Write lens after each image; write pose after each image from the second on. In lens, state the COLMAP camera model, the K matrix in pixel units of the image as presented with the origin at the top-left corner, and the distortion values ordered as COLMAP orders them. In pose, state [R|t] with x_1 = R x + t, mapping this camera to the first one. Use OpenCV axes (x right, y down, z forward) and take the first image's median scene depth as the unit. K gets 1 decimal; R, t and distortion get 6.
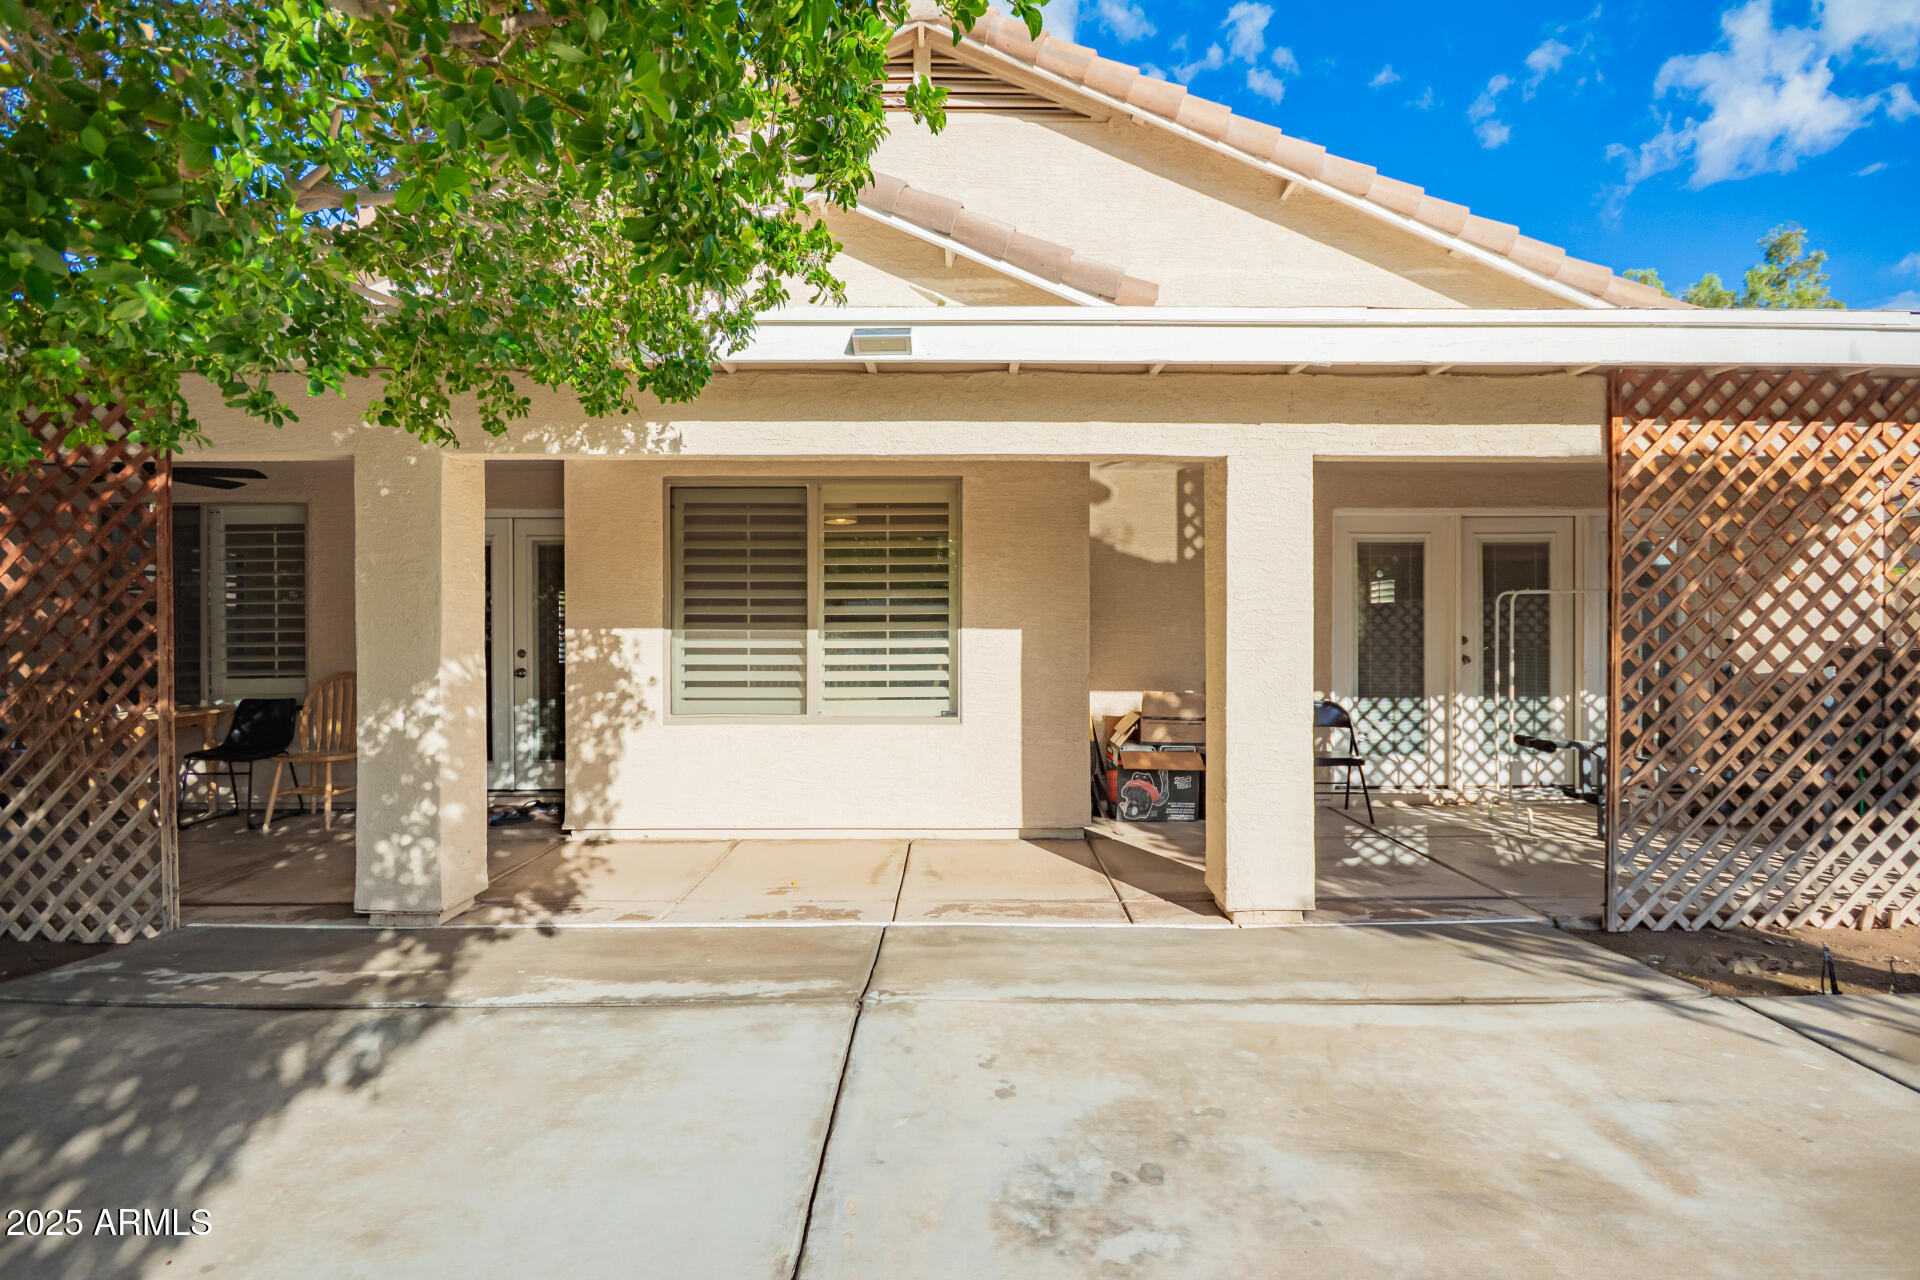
lens RADIAL K [[925.4, 0, 962.2], [0, 925.4, 638.6], [0, 0, 1]] dist [0.005207, 0.001496]
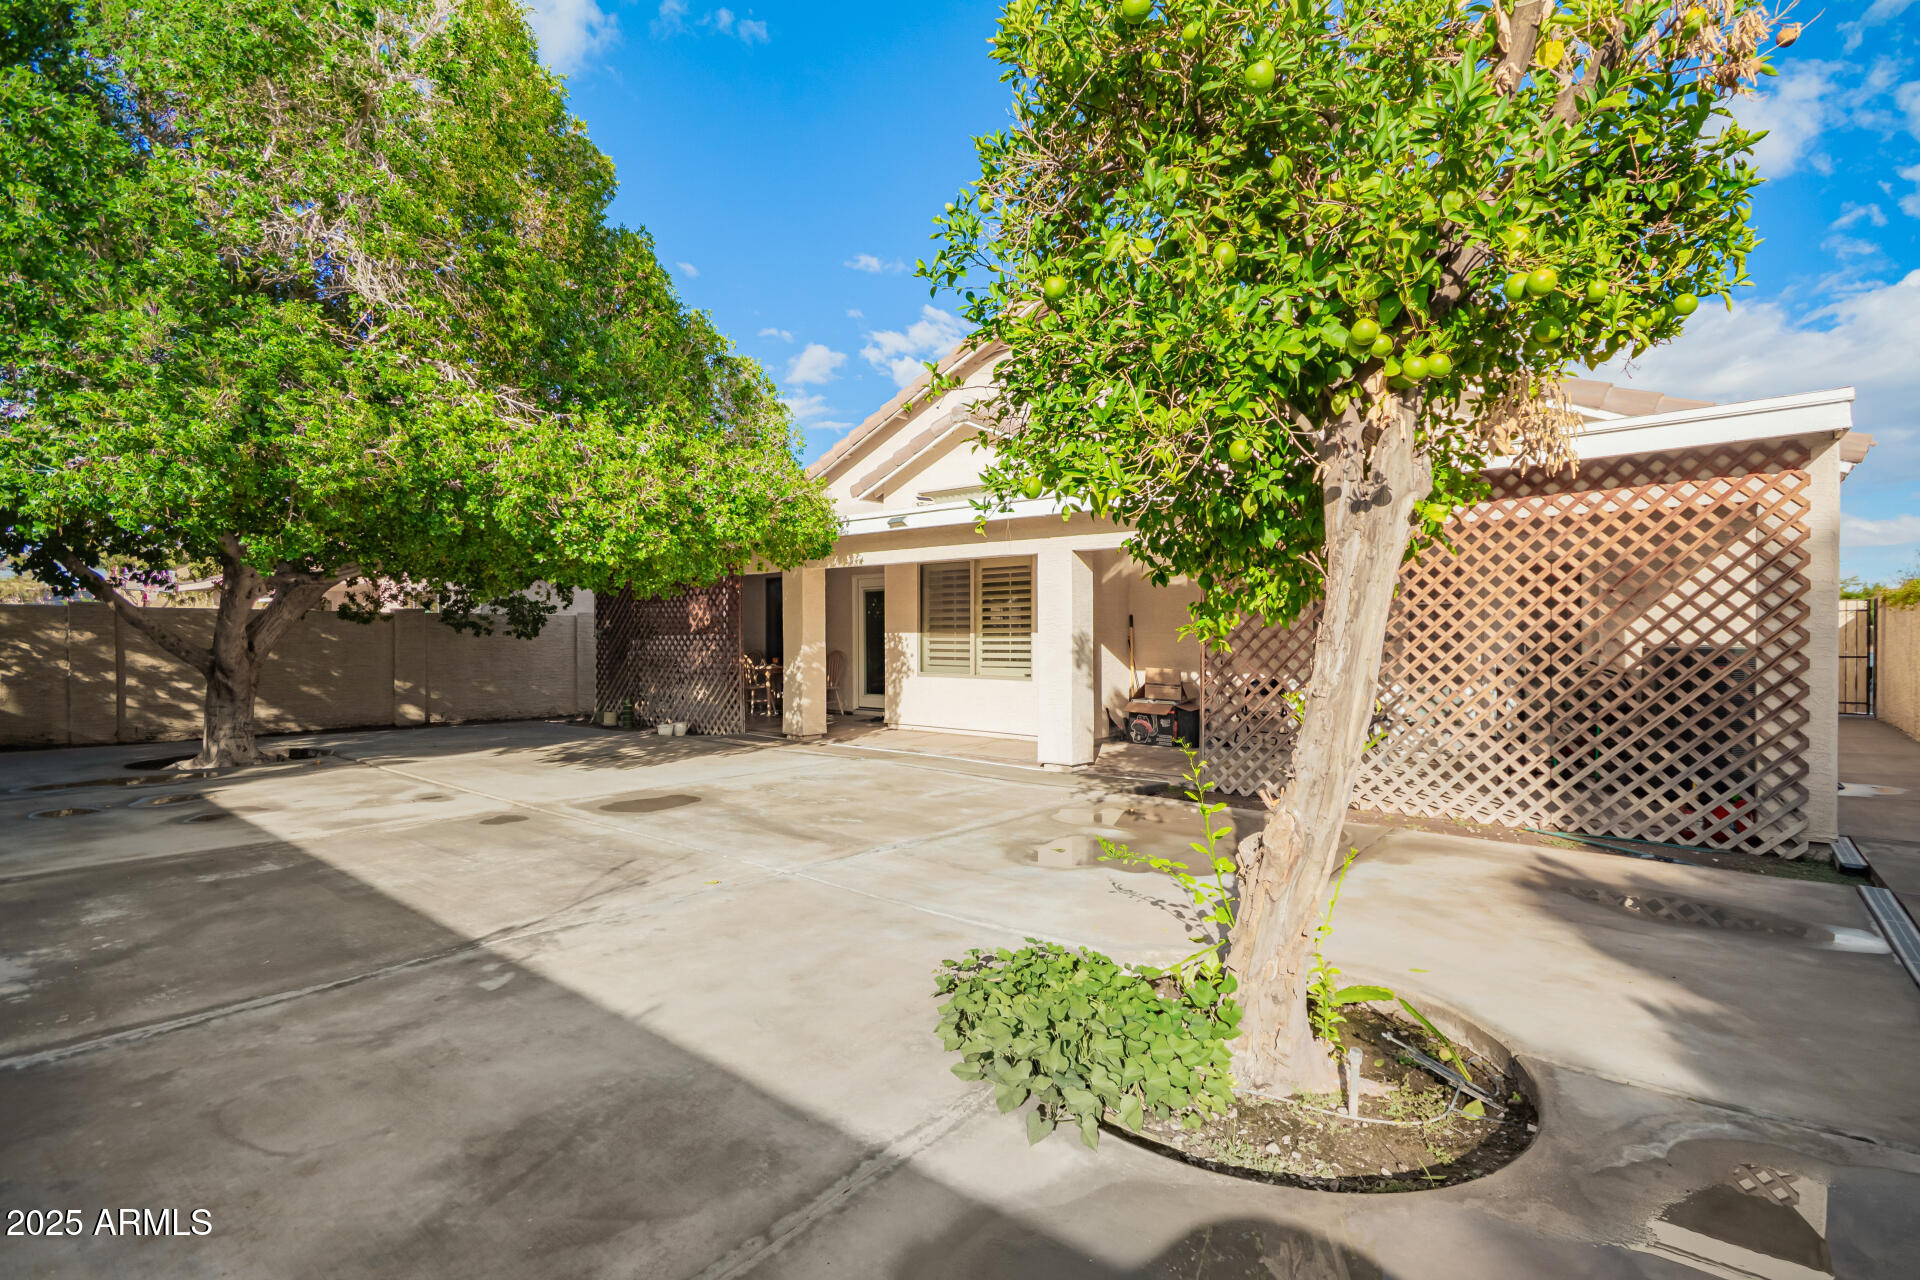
lens RADIAL K [[925.4, 0, 962.2], [0, 925.4, 638.6], [0, 0, 1]] dist [0.005207, 0.001496]
pose [[0.767652, 0.003640, -0.640857, 1.144082], [-0.005738, 0.999983, -0.001194, 0.006671], [0.640841, 0.004594, 0.767660, -0.590820]]
